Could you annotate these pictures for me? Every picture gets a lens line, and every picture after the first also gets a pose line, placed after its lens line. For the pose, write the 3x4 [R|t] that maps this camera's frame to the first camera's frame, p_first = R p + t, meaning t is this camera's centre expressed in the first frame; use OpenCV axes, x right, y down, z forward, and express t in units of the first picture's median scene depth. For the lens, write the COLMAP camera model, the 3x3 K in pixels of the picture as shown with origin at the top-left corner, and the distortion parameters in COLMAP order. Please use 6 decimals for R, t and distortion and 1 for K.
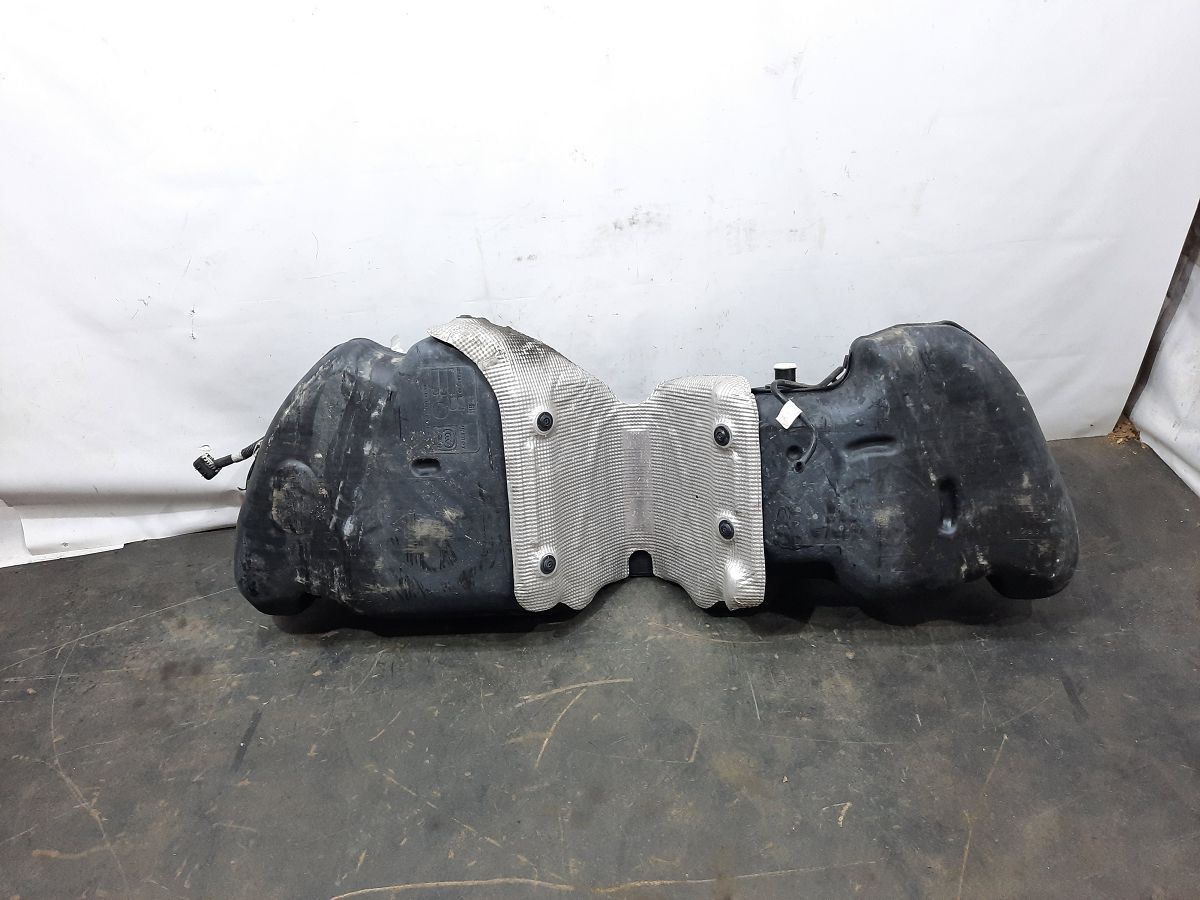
lens RADIAL K [[878.4, 0, 600.0], [0, 878.4, 450.0], [0, 0, 1]] dist [0.061465, -0.044132]
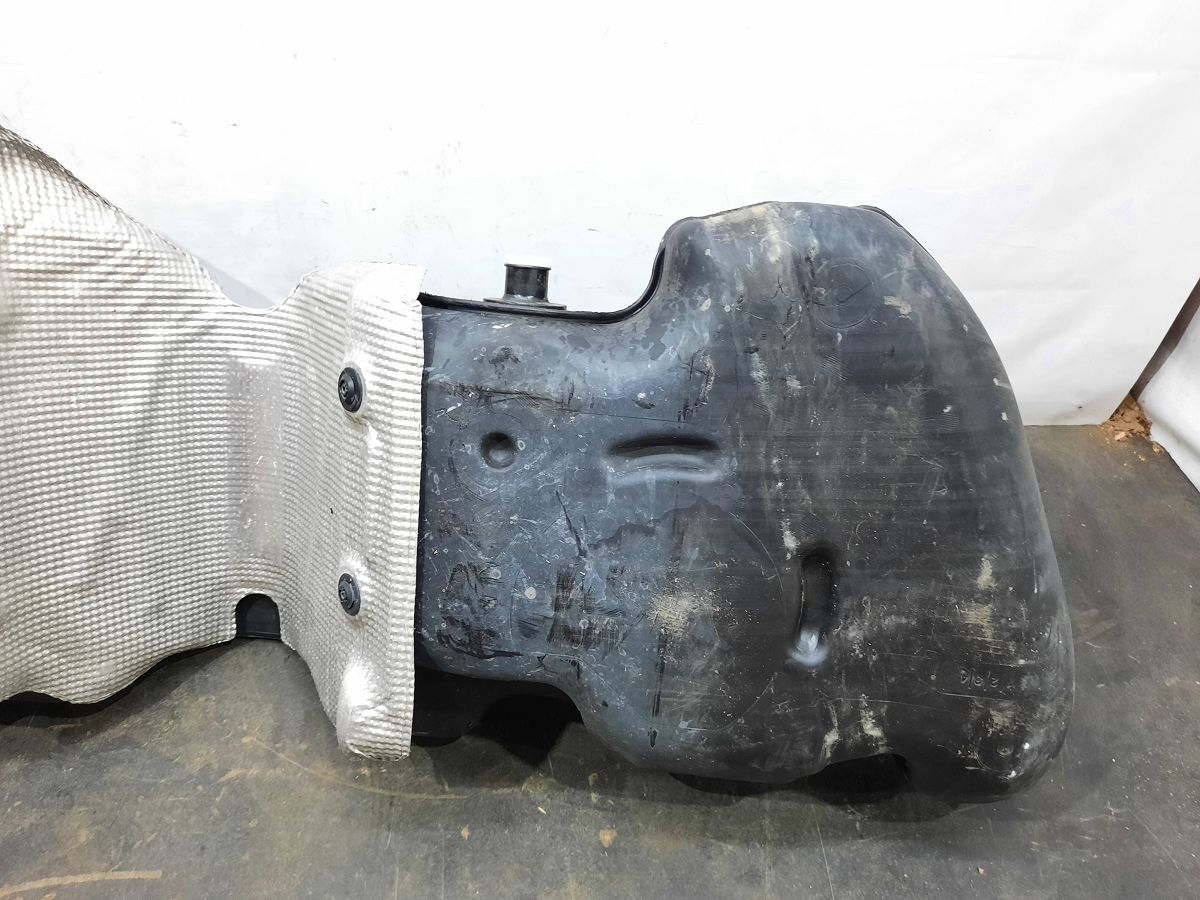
lens RADIAL K [[886.8, 0, 609.2], [0, 886.8, 450.3], [0, 0, 1]] dist [0.074694, -0.089652]
pose [[0.990560, 0.125646, 0.054811, 0.246358], [-0.127772, 0.991107, 0.037163, -0.019510], [-0.049655, -0.043816, 0.997805, 0.535209]]
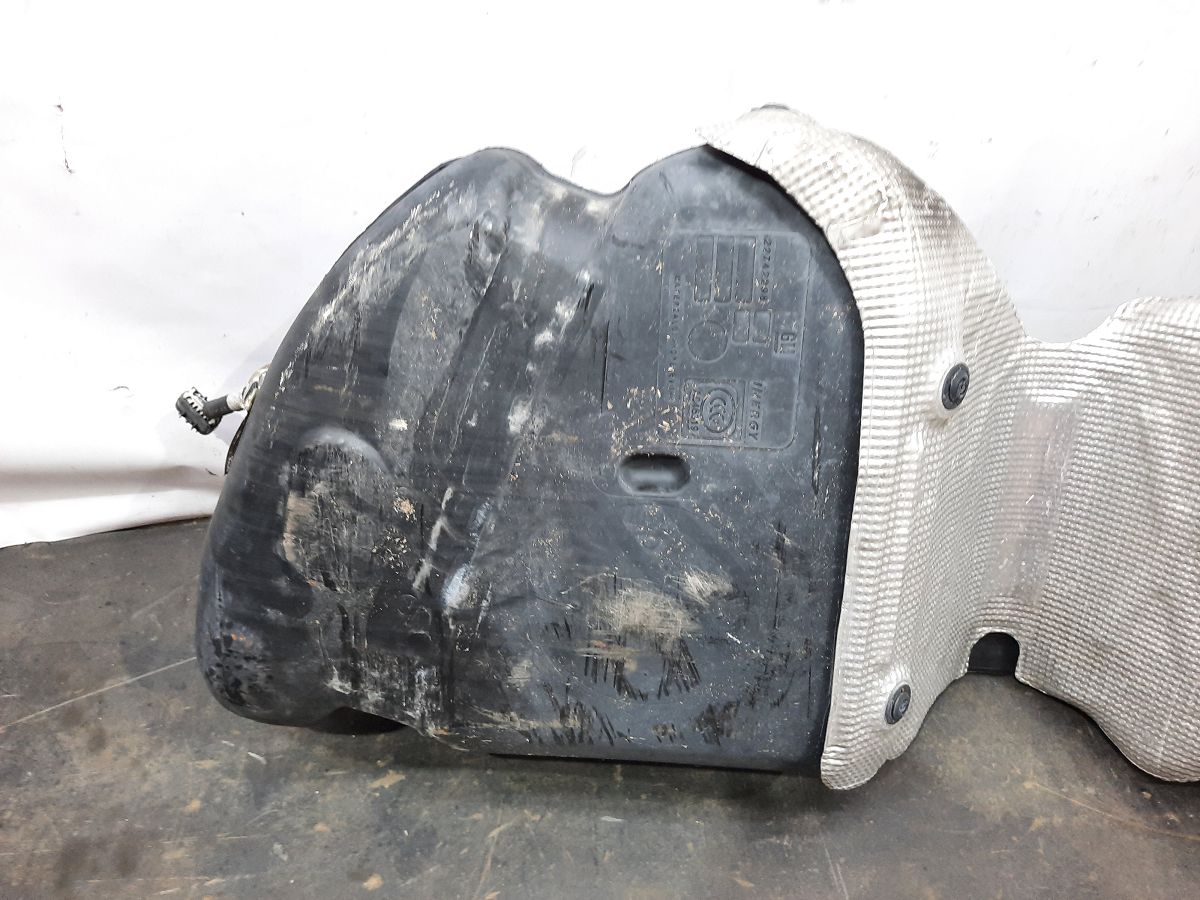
lens RADIAL K [[878.4, 0, 600.0], [0, 878.4, 450.0], [0, 0, 1]] dist [0.061465, -0.044132]
pose [[0.997016, 0.074732, 0.019360, -0.233430], [-0.076593, 0.988948, 0.126946, -0.042927], [-0.009659, -0.128050, 0.991721, 0.588822]]
